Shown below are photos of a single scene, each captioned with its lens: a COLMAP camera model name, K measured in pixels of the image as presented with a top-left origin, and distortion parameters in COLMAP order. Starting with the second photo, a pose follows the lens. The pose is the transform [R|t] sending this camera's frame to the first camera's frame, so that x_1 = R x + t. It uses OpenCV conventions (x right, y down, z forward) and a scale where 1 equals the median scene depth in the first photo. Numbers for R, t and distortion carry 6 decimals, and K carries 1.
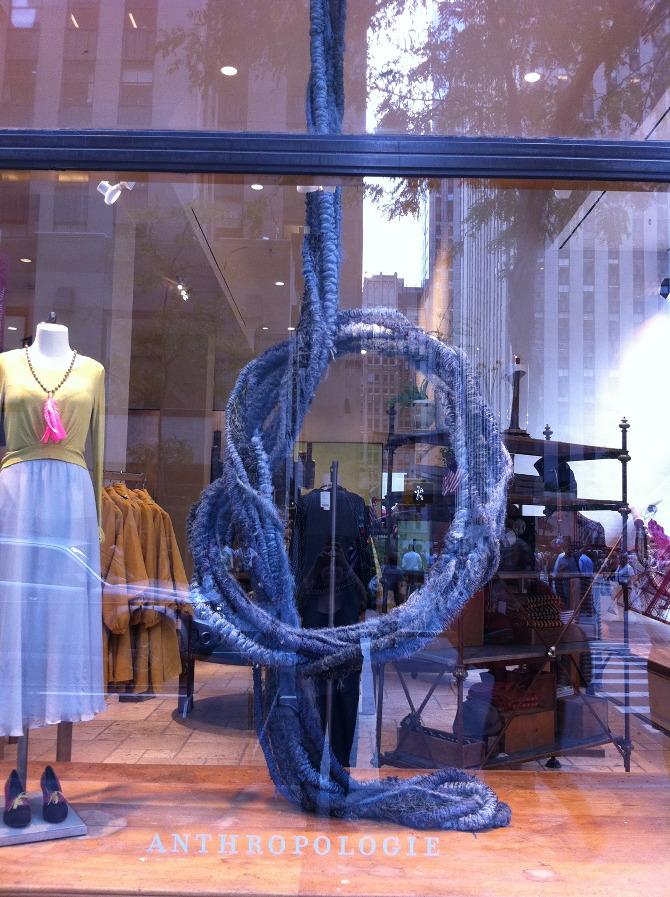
lens RADIAL K [[829.5, 0, 345.7], [0, 829.5, 453.8], [0, 0, 1]] dist [0.081811, -0.283295]
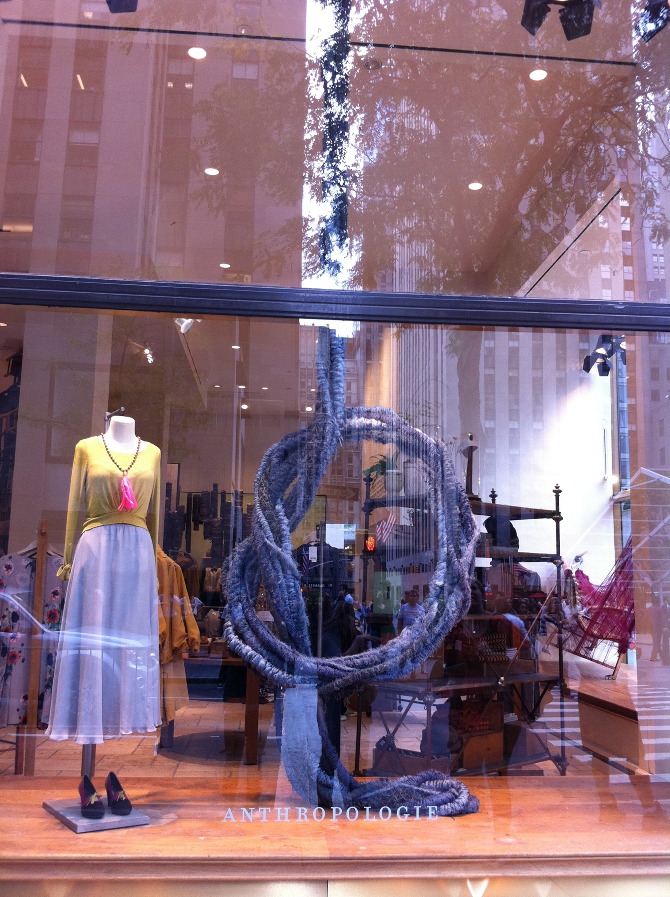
lens RADIAL K [[837.7, 0, 335.0], [0, 837.7, 448.5], [0, 0, 1]] dist [0.098458, -0.400118]
pose [[0.997077, 0.009830, 0.075766, -0.122037], [-0.005088, 0.998031, -0.062523, -0.027722], [-0.076232, 0.061955, 0.995163, -0.291867]]
